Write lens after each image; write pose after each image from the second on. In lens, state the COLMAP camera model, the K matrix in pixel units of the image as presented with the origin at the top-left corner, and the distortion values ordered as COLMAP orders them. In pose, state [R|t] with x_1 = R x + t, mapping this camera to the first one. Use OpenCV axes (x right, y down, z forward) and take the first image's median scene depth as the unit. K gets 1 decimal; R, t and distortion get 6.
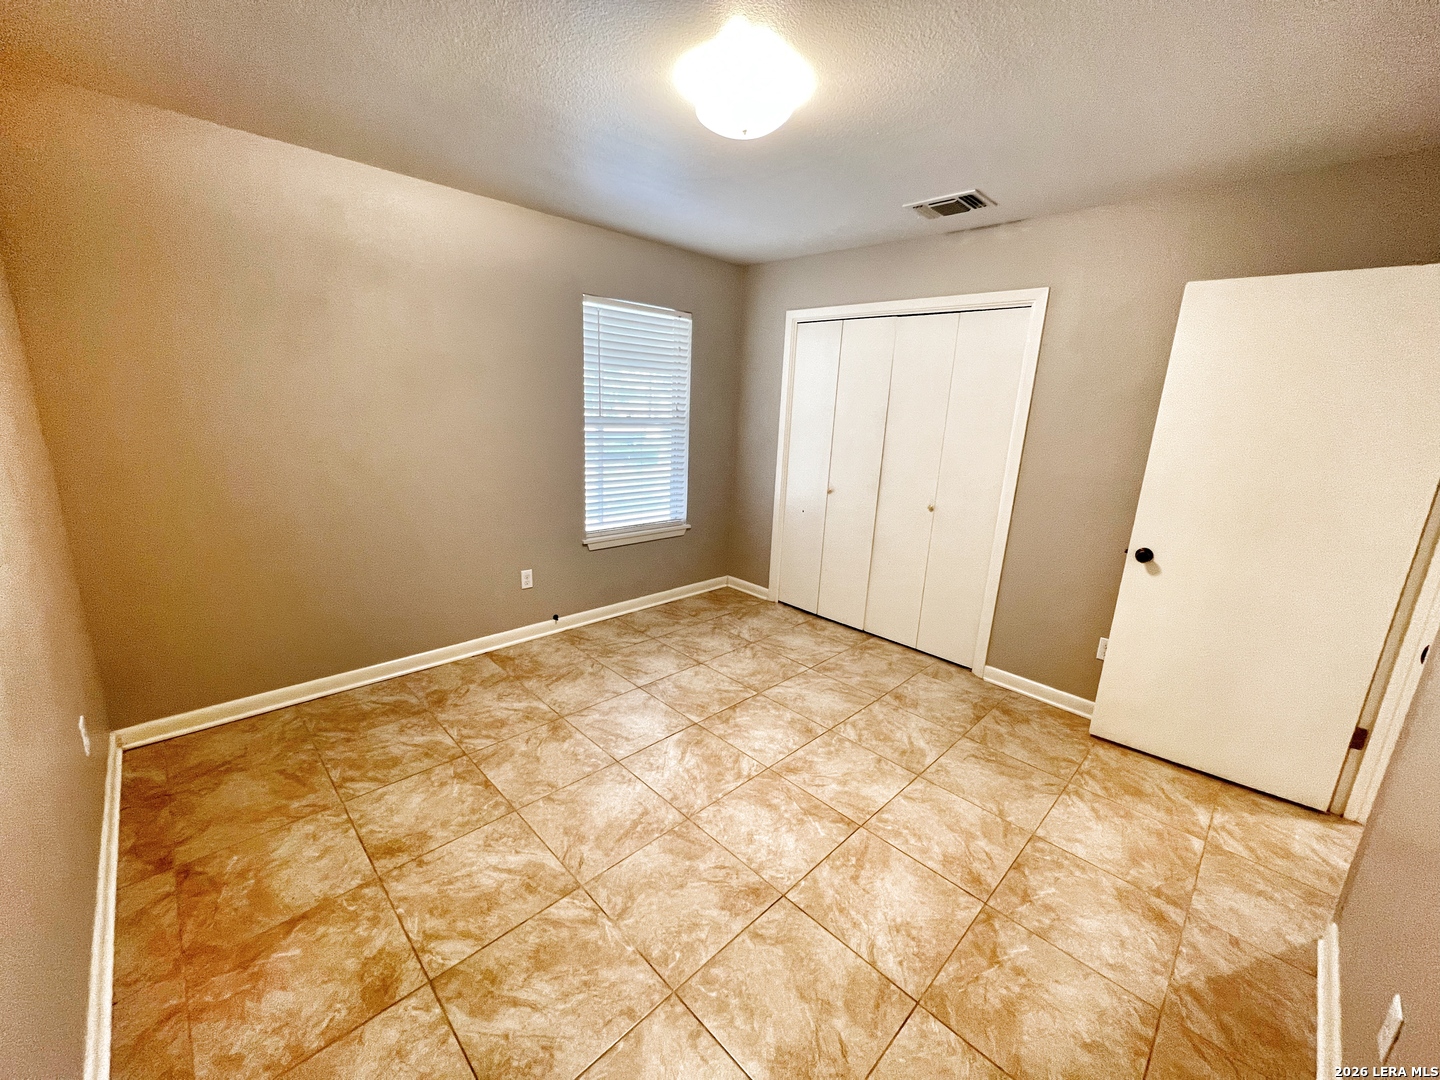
lens RADIAL K [[574.5, 0, 720.9], [0, 574.5, 535.0], [0, 0, 1]] dist [0.000588, -0.000163]
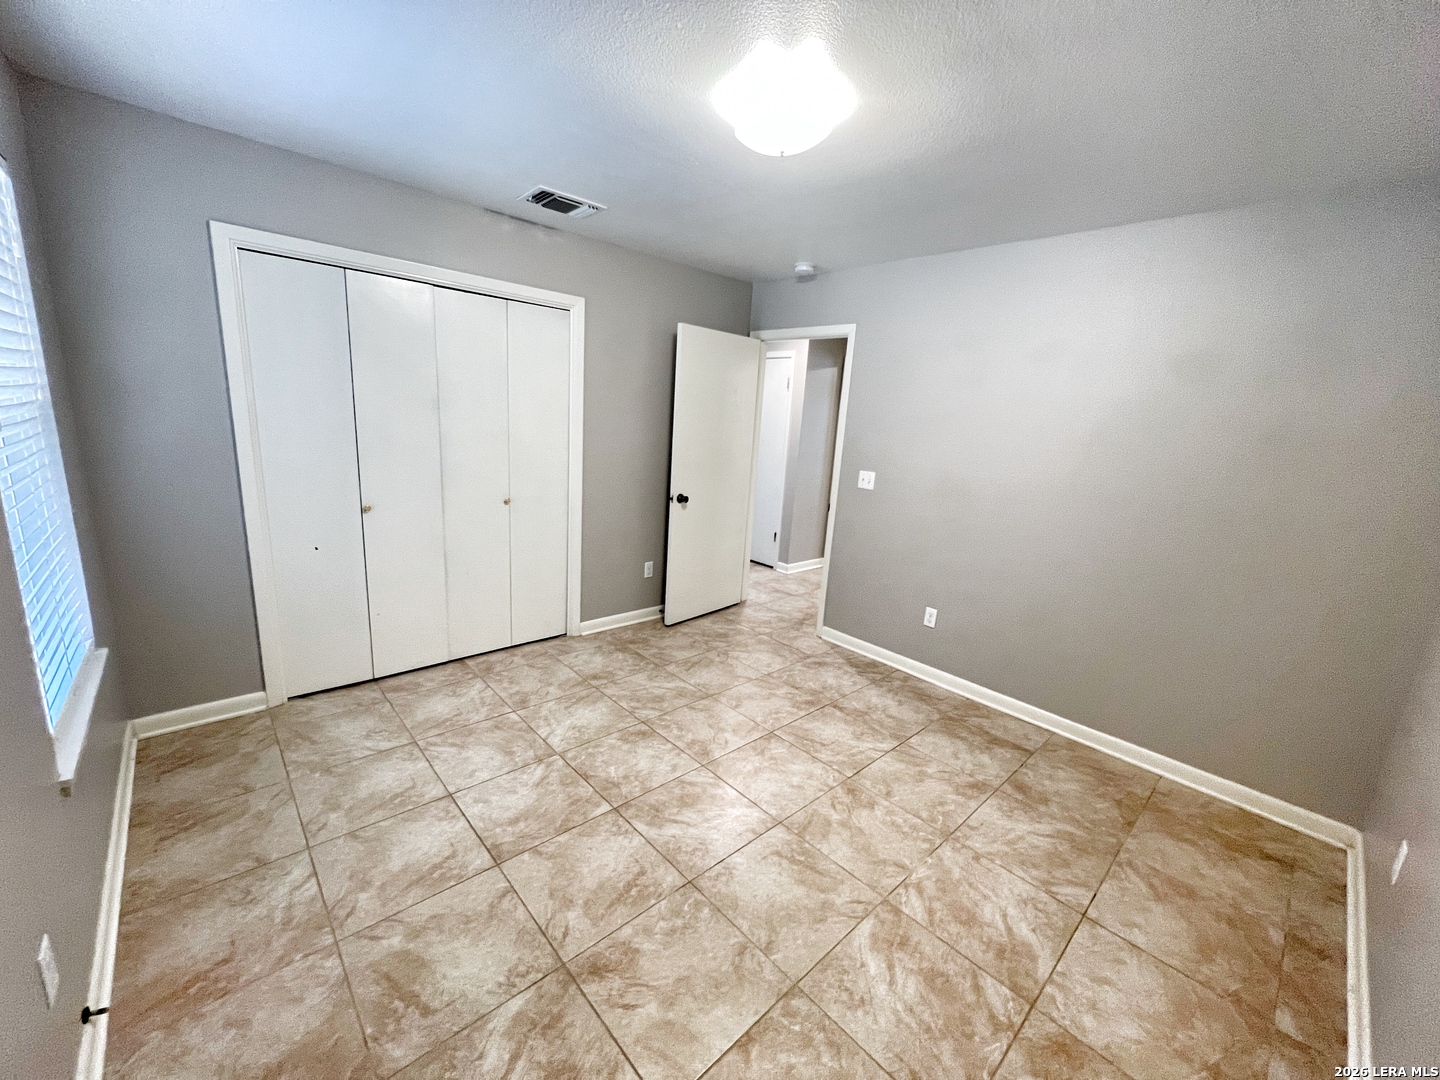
lens RADIAL K [[574.5, 0, 716.0], [0, 574.5, 535.6], [0, 0, 1]] dist [0.000588, -0.000163]
pose [[0.039069, -0.250513, 0.967325, -0.802416], [0.168848, 0.955798, 0.240708, -0.231244], [-0.984868, 0.153927, 0.079640, 0.820362]]
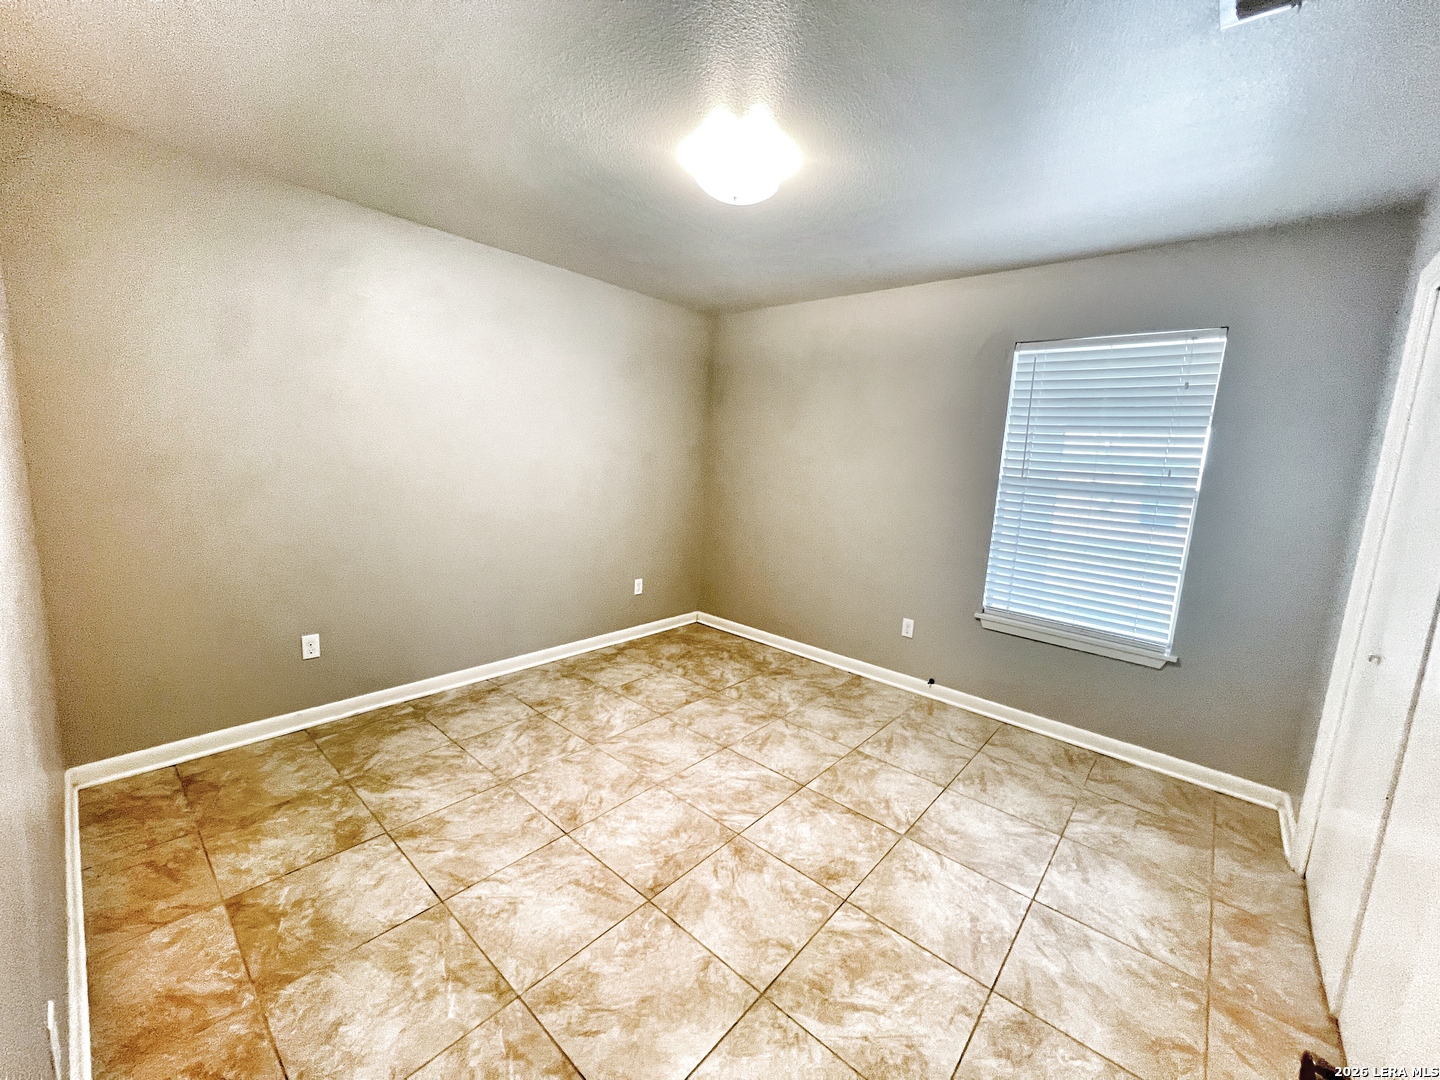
lens RADIAL K [[574.5, 0, 718.1], [0, 574.5, 533.9], [0, 0, 1]] dist [0.000588, -0.000163]
pose [[0.074078, 0.104128, -0.991801, 0.903860], [-0.279482, 0.956847, 0.079584, -0.100716], [0.957289, 0.271295, 0.099983, 0.744911]]
